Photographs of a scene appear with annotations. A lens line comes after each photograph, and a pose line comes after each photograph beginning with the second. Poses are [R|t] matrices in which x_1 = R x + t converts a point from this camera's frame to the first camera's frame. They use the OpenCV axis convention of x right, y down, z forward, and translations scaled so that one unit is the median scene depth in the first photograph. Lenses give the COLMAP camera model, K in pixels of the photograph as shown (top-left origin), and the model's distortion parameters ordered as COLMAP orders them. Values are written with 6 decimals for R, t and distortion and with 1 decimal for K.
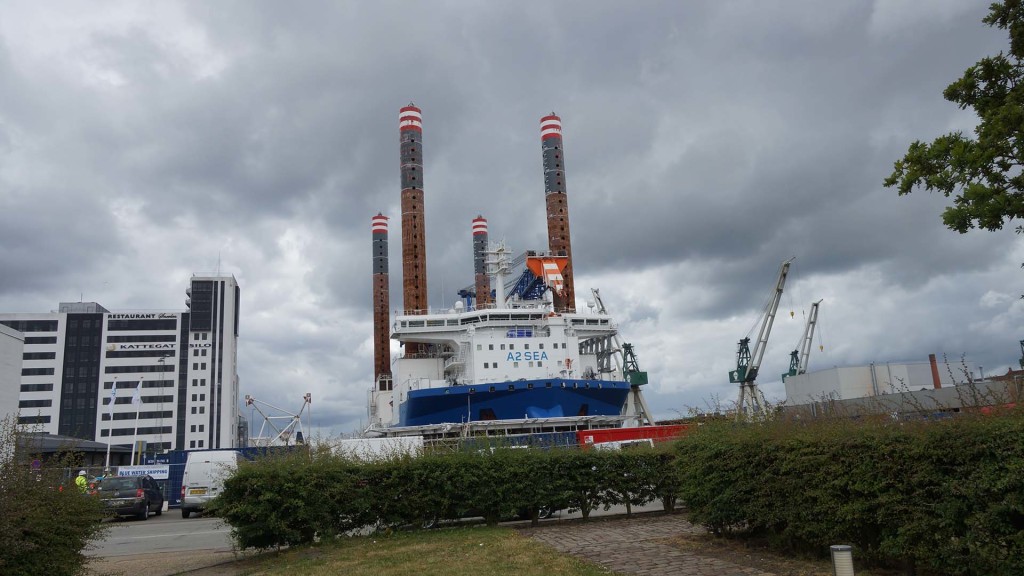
lens RADIAL K [[719.0, 0, 512.0], [0, 719.0, 288.0], [0, 0, 1]] dist [-0.001641, -0.000089]
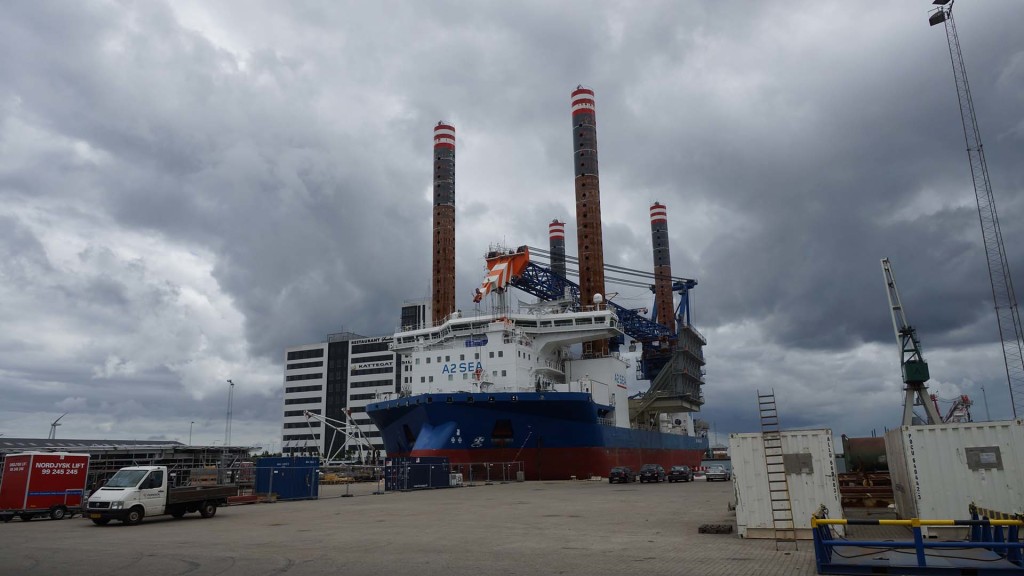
lens RADIAL K [[703.1, 0, 512.0], [0, 703.1, 288.0], [0, 0, 1]] dist [0.000311, 0.000083]
pose [[0.765593, -0.113191, -0.633289, 0.459579], [0.116381, 0.992526, -0.036705, 0.022697], [0.632711, -0.045602, 0.773044, 0.233036]]
